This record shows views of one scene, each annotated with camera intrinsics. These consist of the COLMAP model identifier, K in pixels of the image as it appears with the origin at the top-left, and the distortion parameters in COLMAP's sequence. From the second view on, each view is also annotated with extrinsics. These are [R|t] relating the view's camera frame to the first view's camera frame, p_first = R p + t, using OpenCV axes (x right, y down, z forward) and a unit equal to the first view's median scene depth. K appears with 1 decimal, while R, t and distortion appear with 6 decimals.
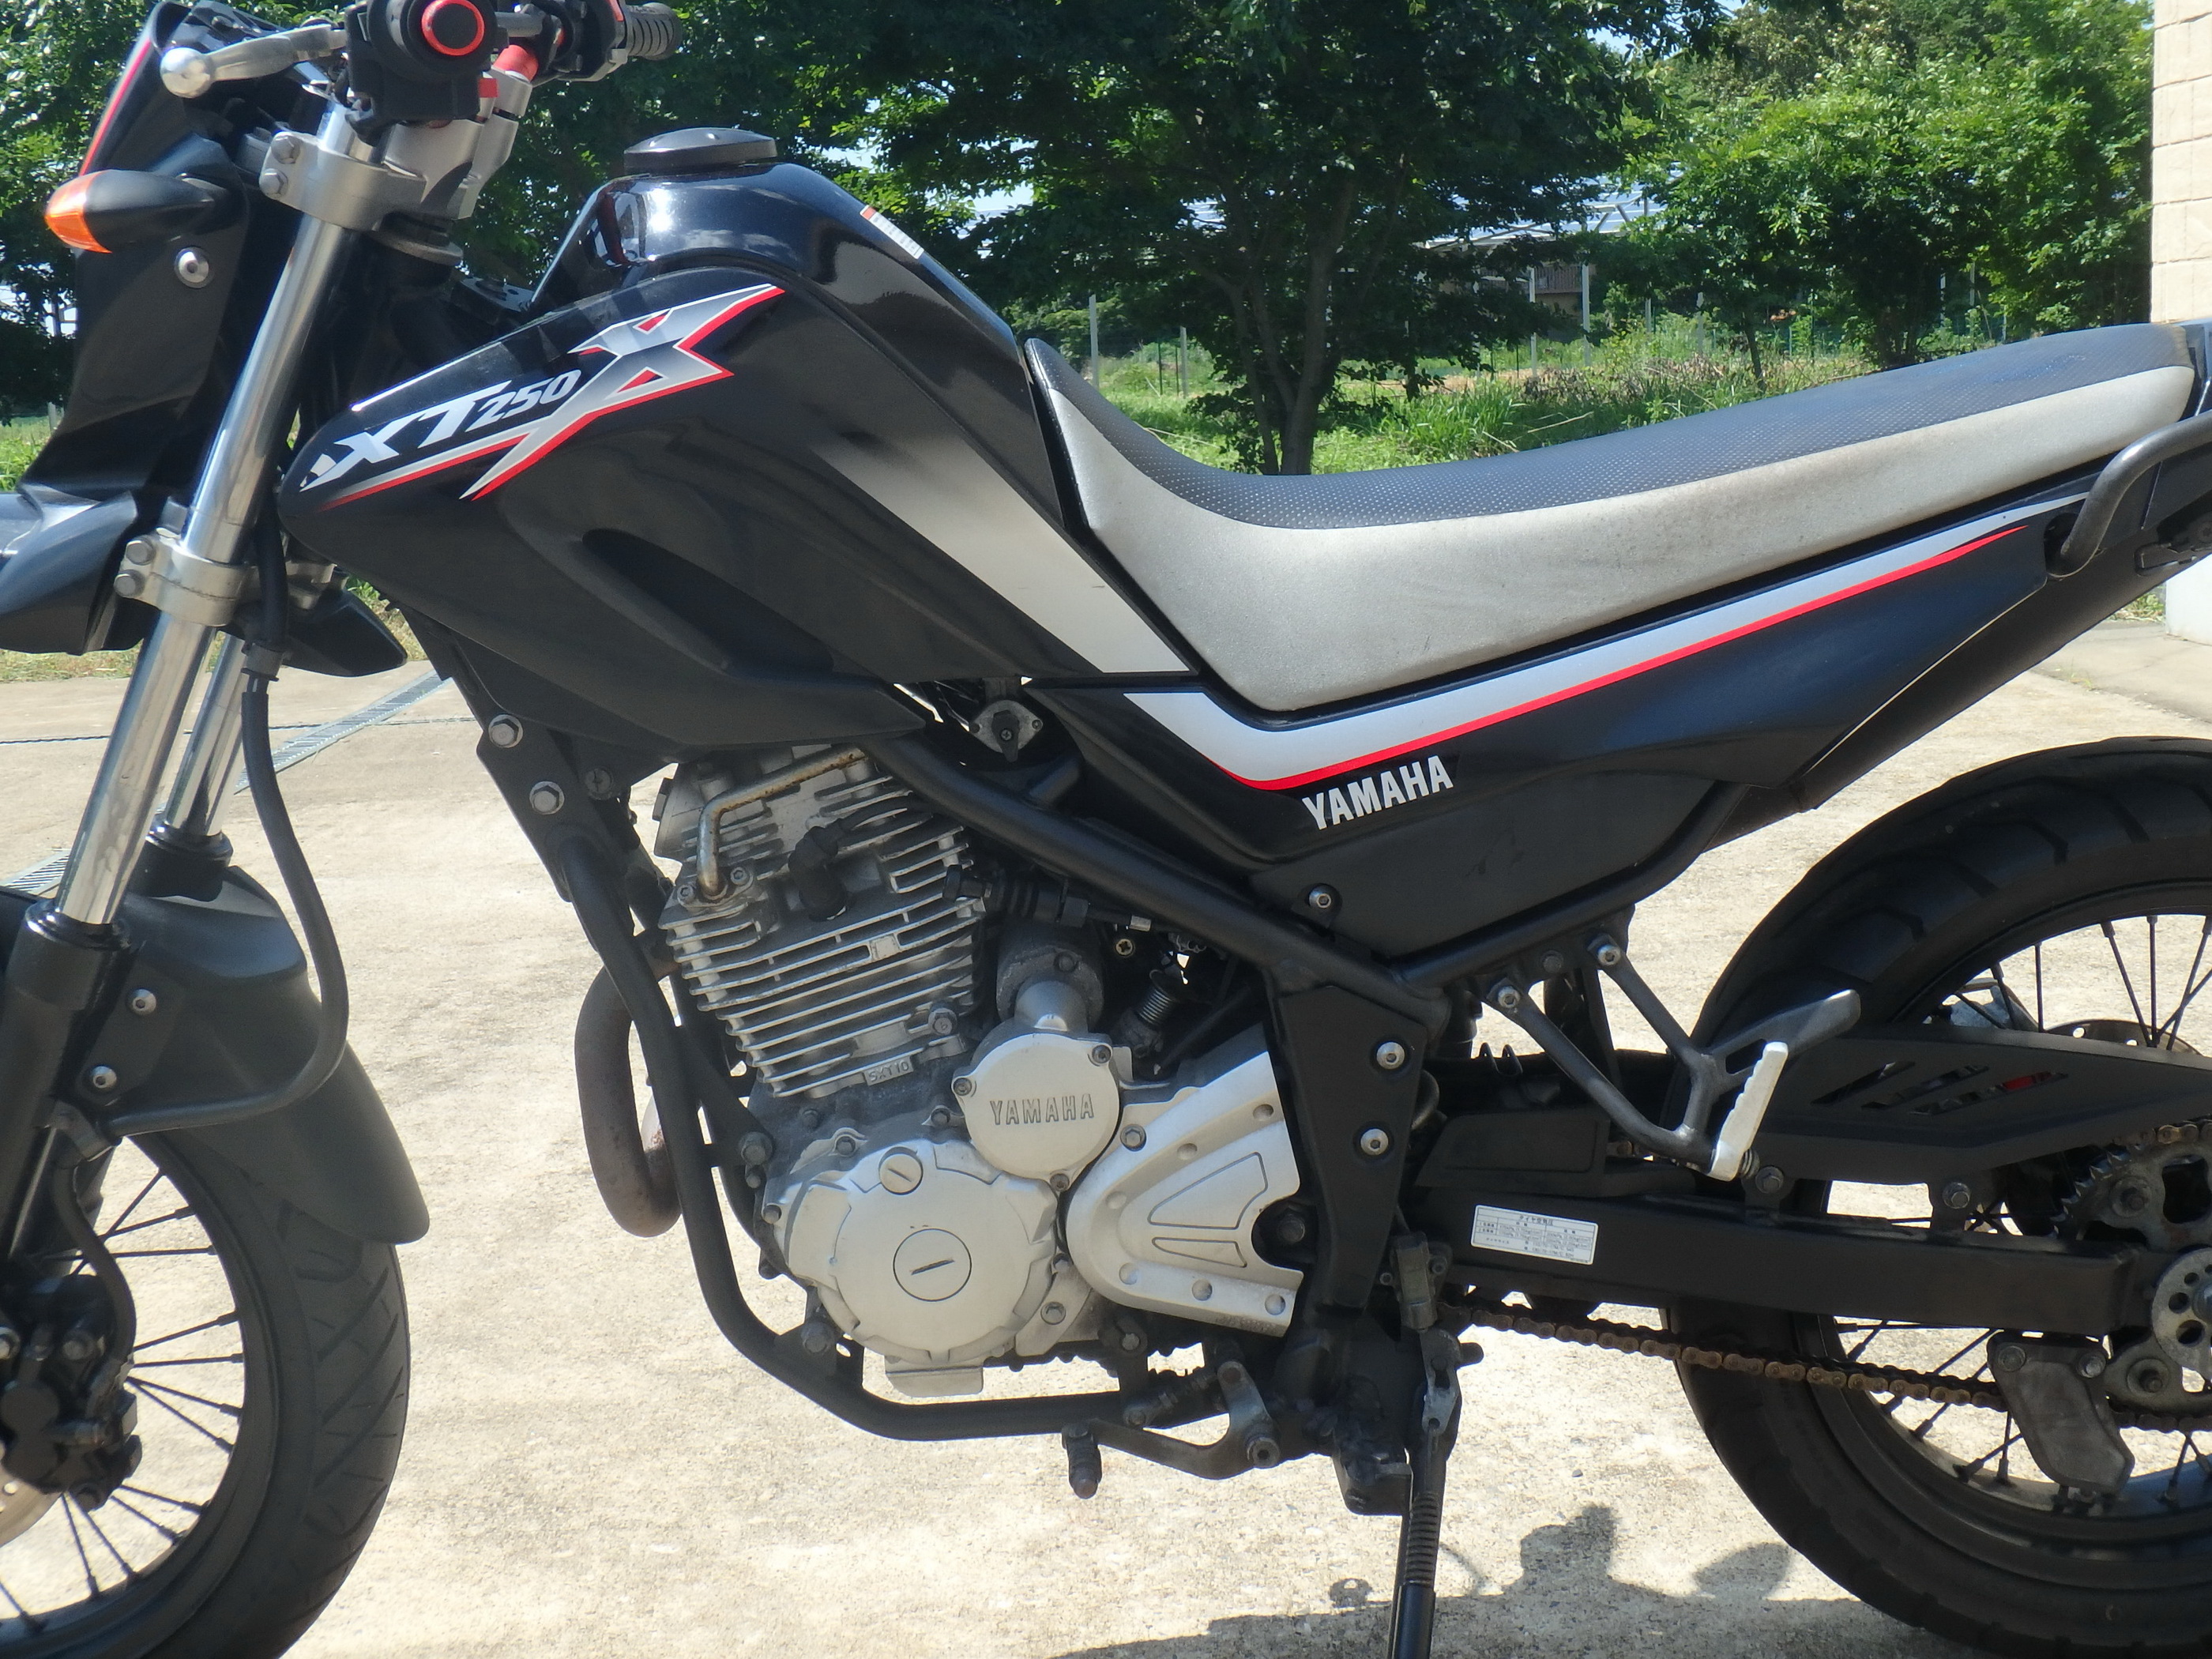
lens RADIAL K [[2604.2, 0, 1157.2], [0, 2604.2, 749.5], [0, 0, 1]] dist [0.036353, 0.047194]
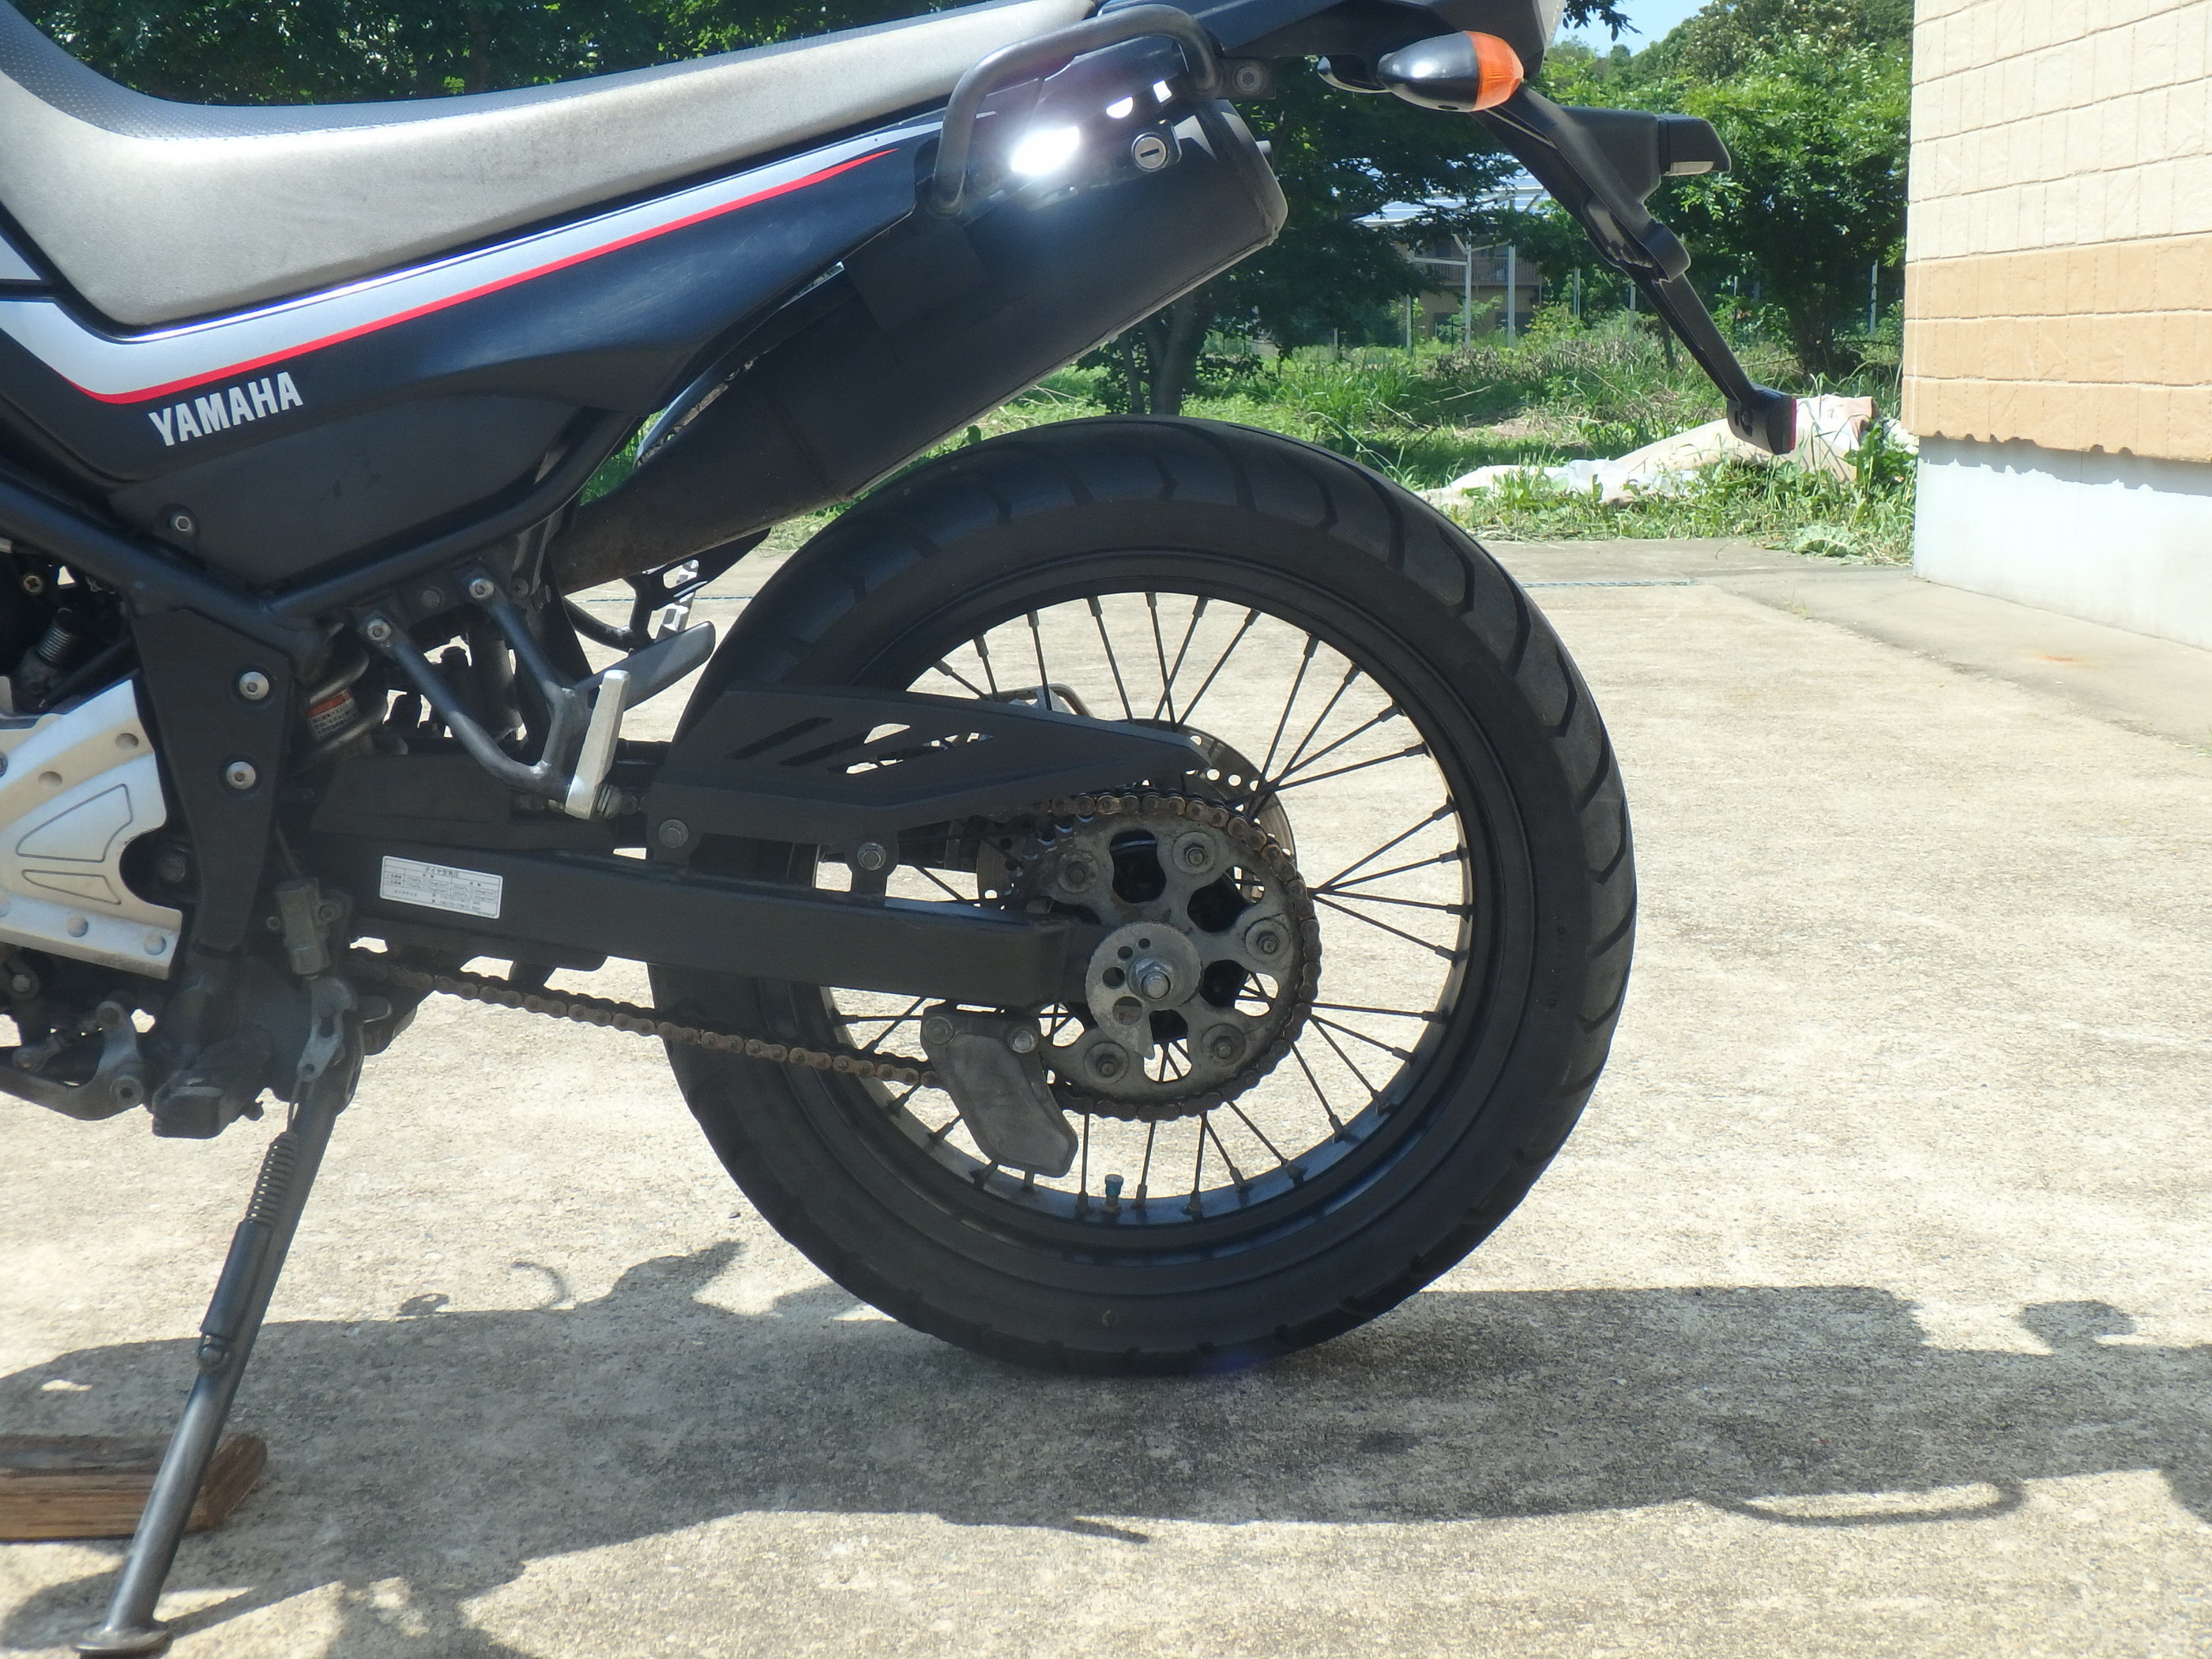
lens RADIAL K [[2652.3, 0, 1069.2], [0, 2652.3, 726.8], [0, 0, 1]] dist [-0.028853, 0.007979]
pose [[0.999617, 0.024862, -0.012176, 0.394543], [-0.024926, 0.999676, -0.005075, 0.126800], [0.012046, 0.005376, 0.999913, 0.014479]]
